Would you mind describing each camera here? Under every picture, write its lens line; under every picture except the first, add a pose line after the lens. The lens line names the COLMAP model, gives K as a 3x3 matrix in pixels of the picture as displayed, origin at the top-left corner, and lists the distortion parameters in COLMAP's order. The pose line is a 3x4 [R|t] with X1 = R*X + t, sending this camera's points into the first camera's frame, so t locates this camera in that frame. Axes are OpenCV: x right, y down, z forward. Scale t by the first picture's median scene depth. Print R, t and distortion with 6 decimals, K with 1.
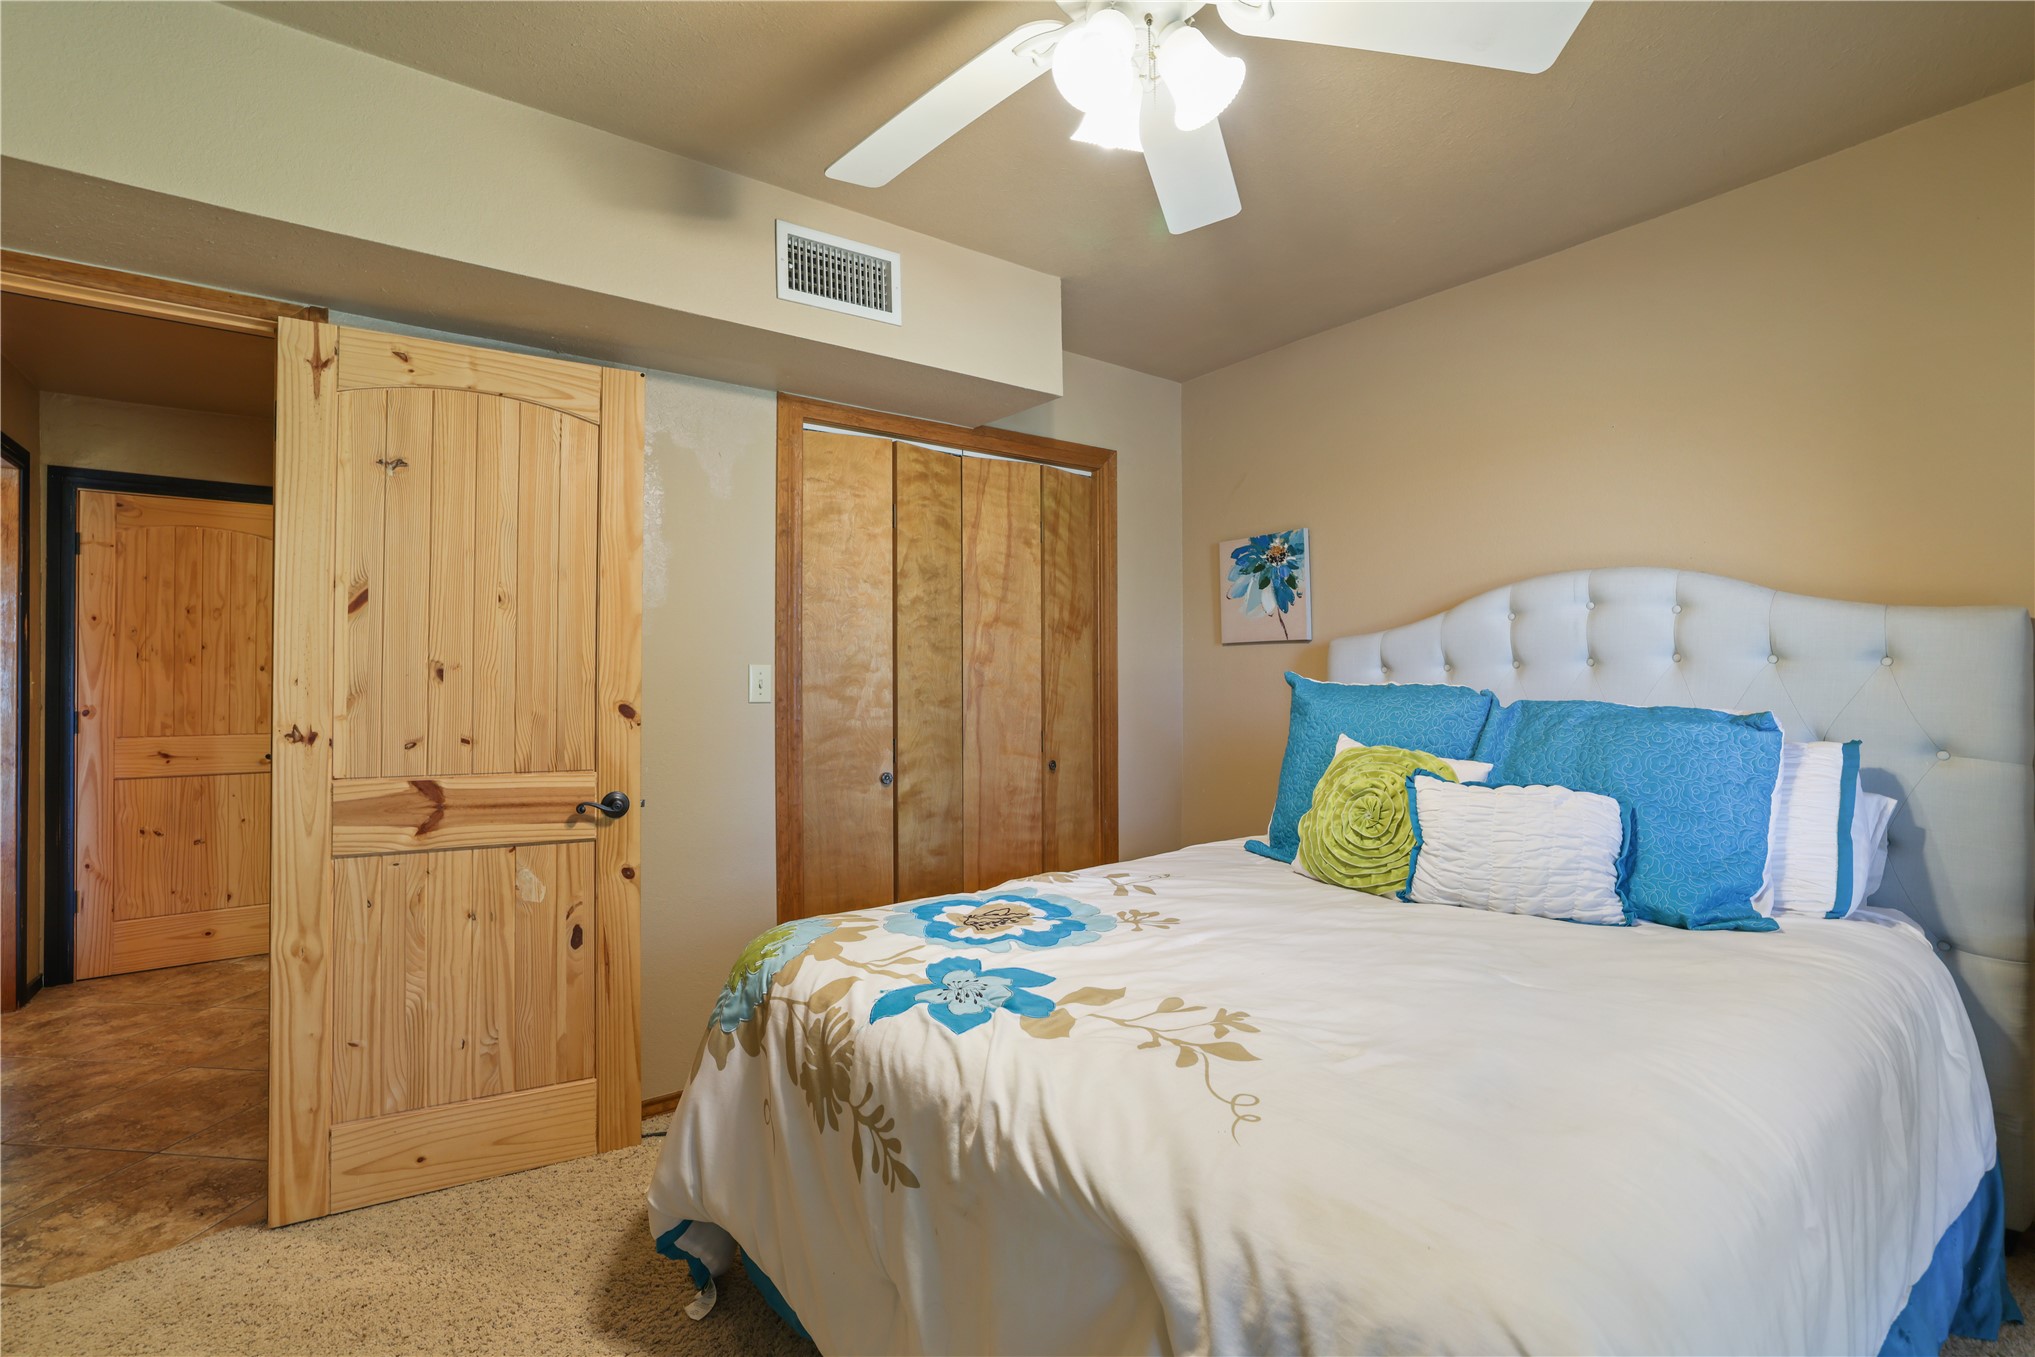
lens RADIAL K [[928.4, 0, 1028.9], [0, 928.4, 675.3], [0, 0, 1]] dist [-0.038228, 0.016246]
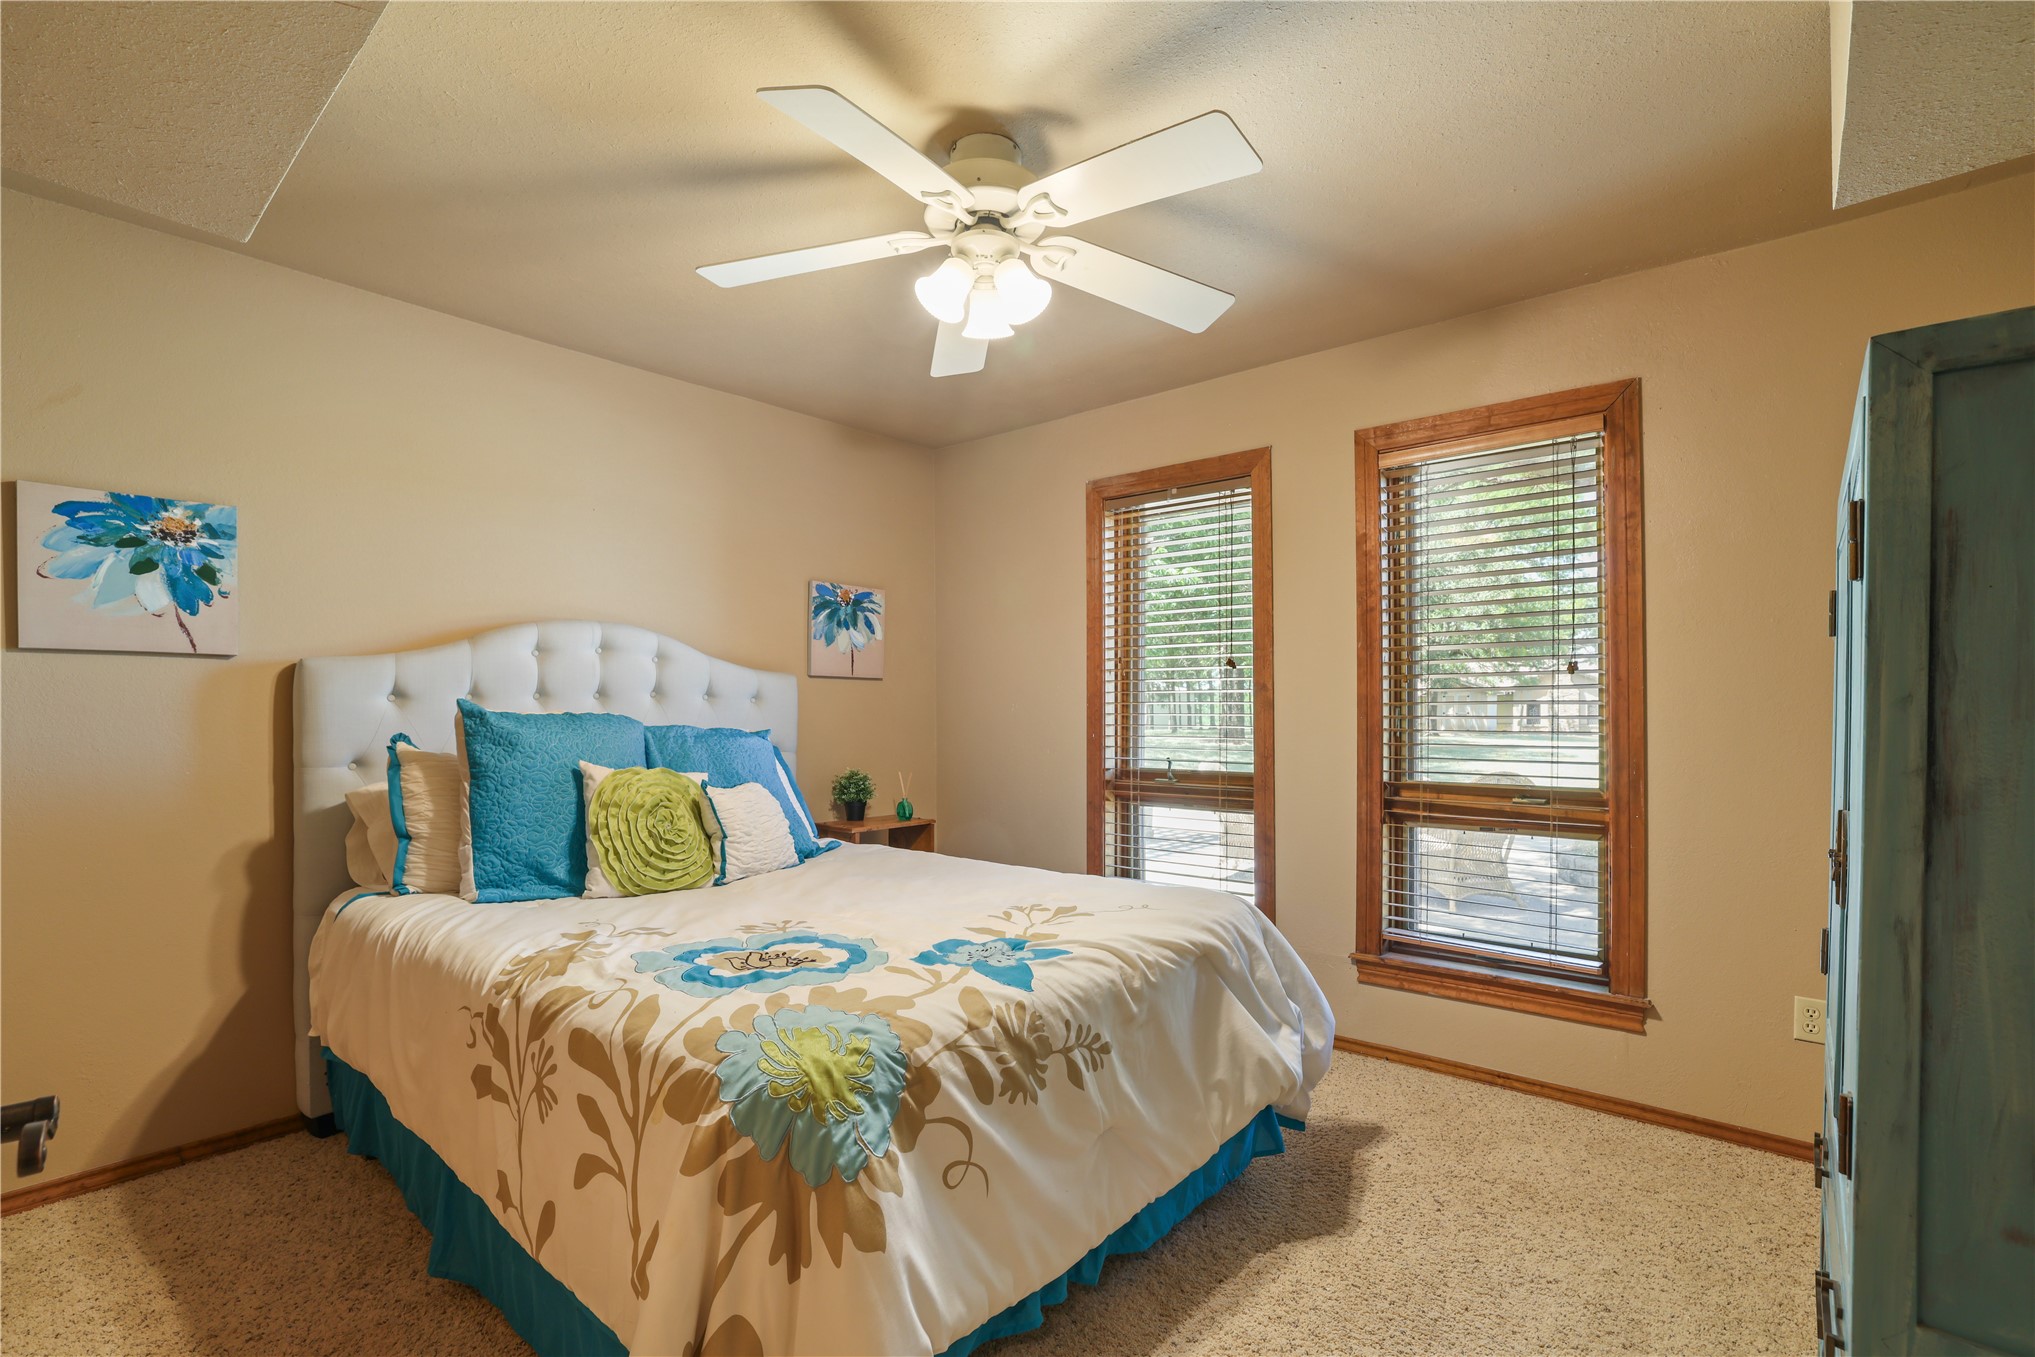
lens RADIAL K [[928.4, 0, 1030.8], [0, 928.4, 697.3], [0, 0, 1]] dist [-0.038228, 0.016246]
pose [[-0.219403, 0.018477, 0.975459, -0.563476], [-0.005153, 0.999785, -0.020097, 0.007492], [-0.975621, -0.009436, -0.219261, 0.527678]]
